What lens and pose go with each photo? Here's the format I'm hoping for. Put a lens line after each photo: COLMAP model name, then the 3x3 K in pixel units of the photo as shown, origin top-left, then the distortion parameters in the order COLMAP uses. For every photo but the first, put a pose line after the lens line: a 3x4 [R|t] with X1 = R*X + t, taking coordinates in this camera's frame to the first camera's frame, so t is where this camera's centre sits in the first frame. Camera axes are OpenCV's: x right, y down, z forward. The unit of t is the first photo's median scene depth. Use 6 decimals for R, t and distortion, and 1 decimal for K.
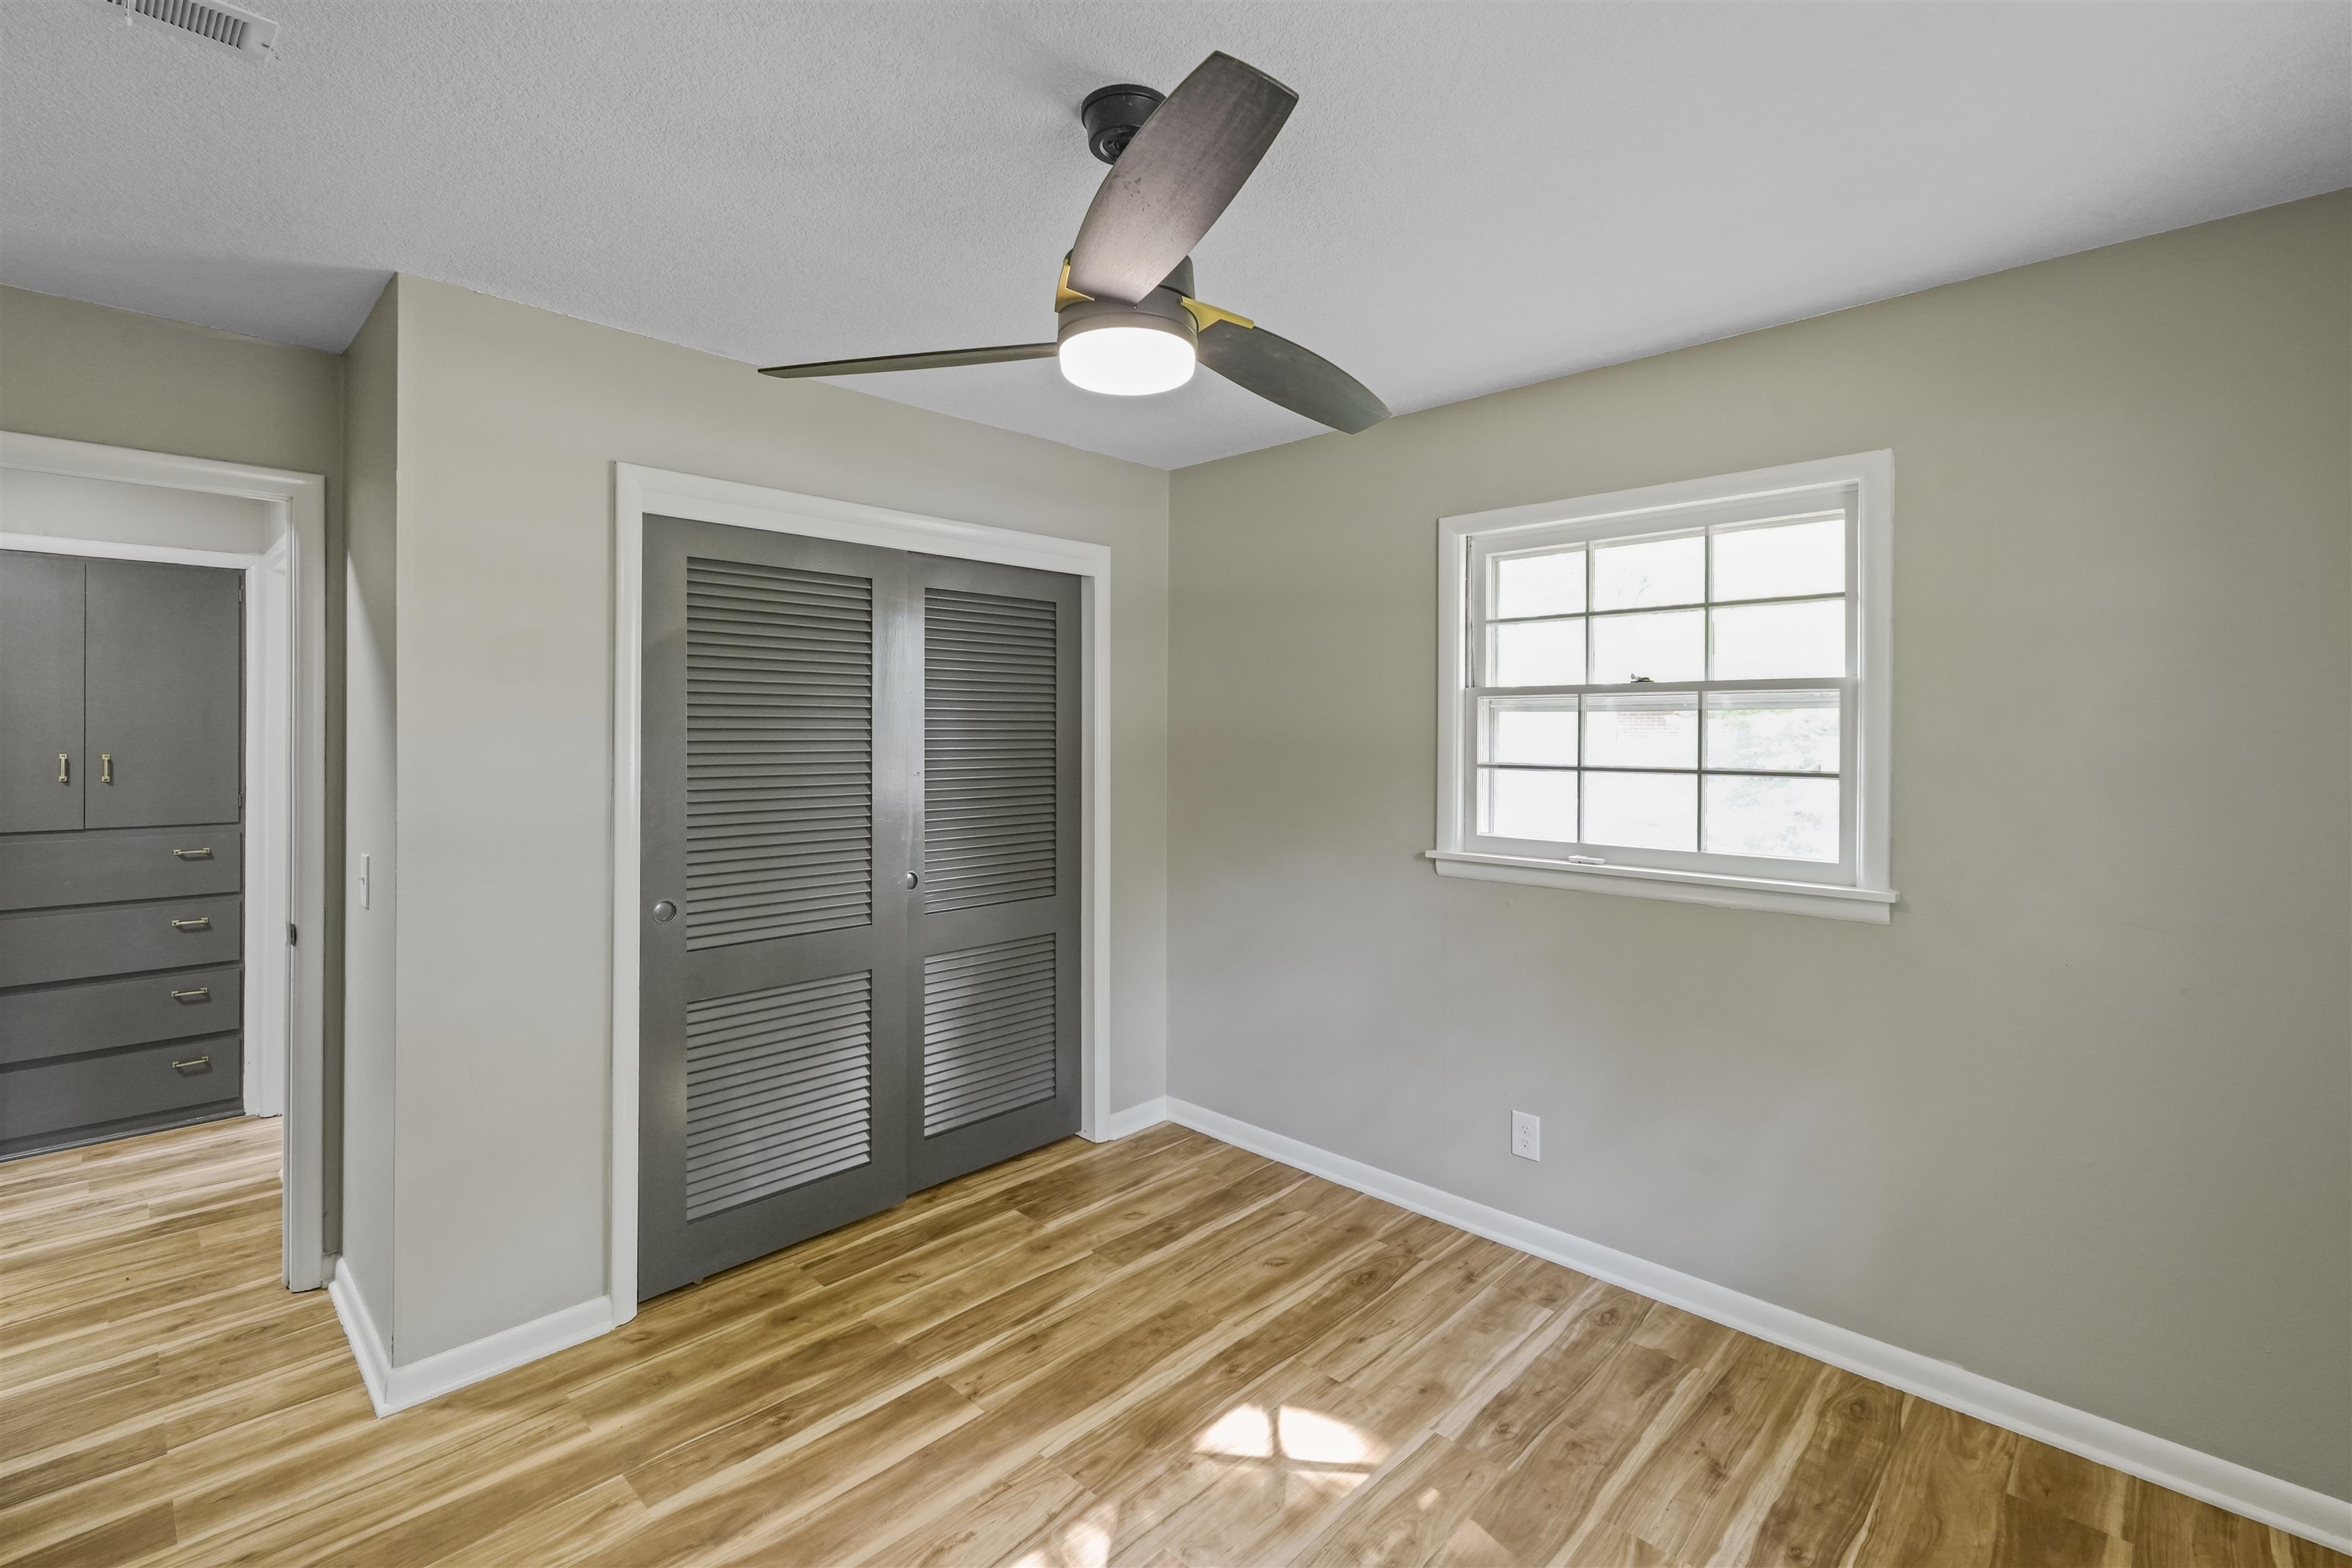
lens RADIAL K [[1042.4, 0, 1175.7], [0, 1042.4, 748.3], [0, 0, 1]] dist [0.003576, -0.000520]
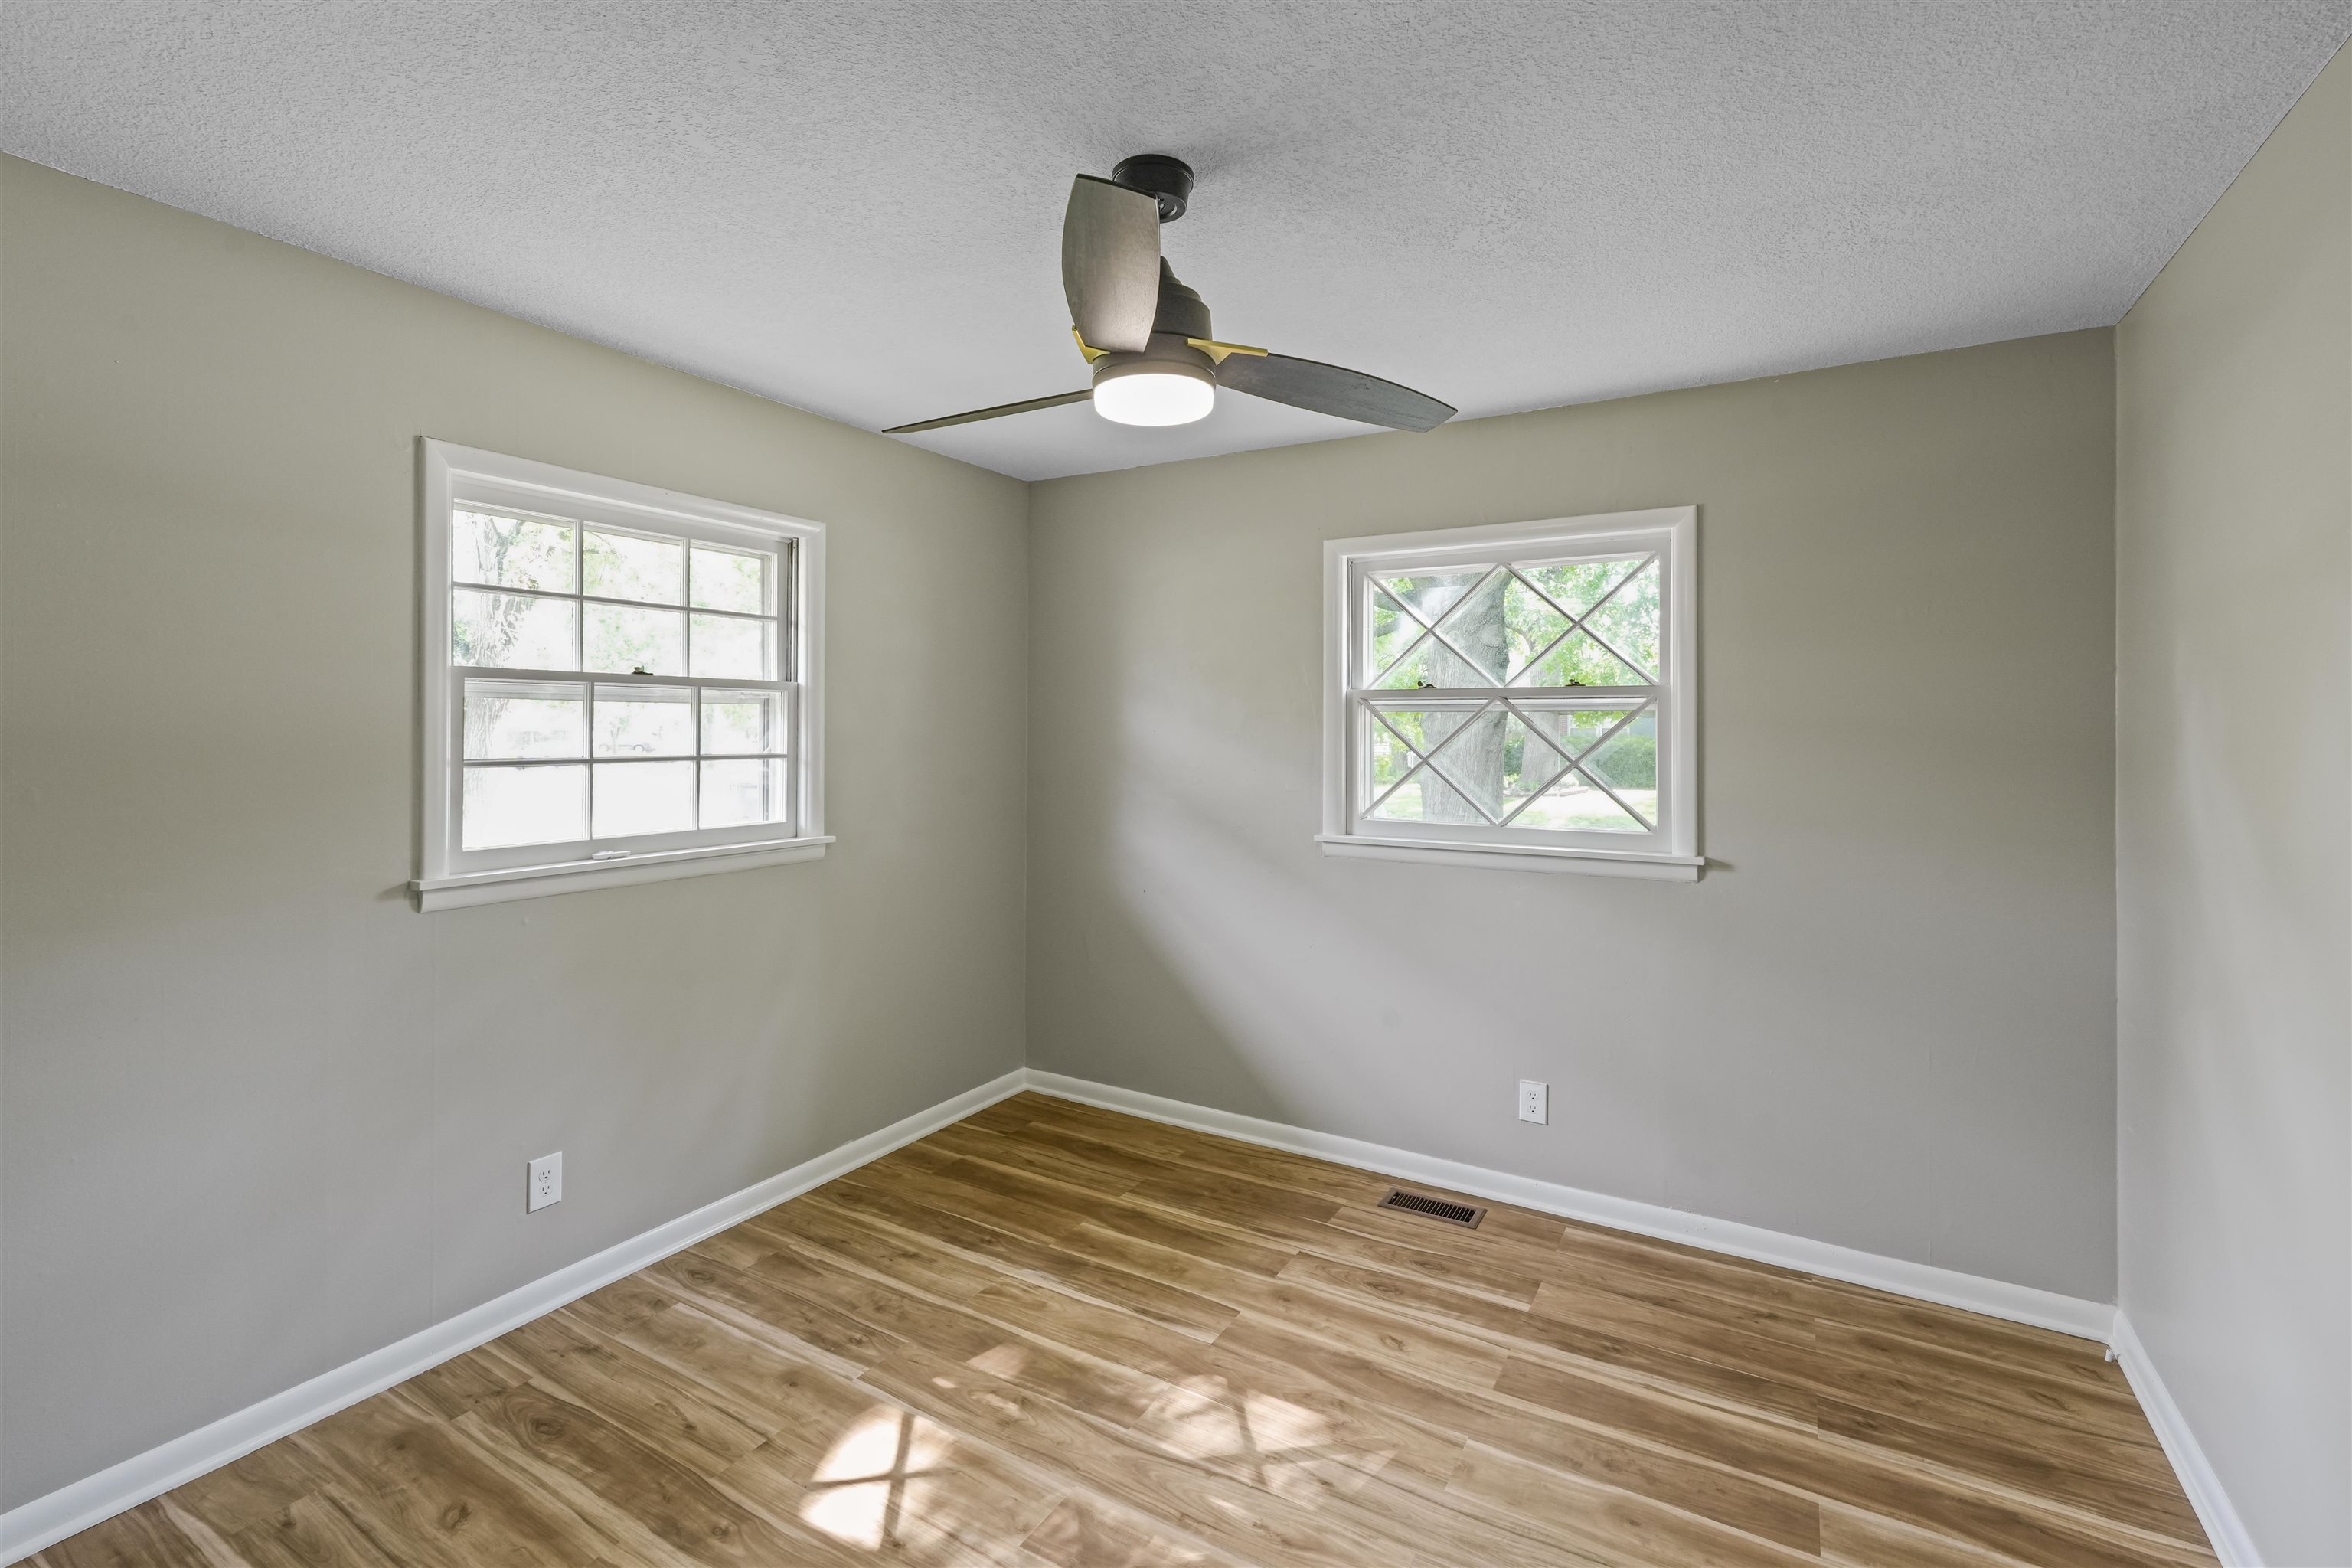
lens RADIAL K [[1042.4, 0, 1175.7], [0, 1042.4, 748.3], [0, 0, 1]] dist [0.003576, -0.000520]
pose [[-0.229243, -0.025650, 0.973031, -0.736807], [0.008042, 0.999569, 0.028244, -0.016378], [-0.973336, 0.014300, -0.228938, 0.792103]]
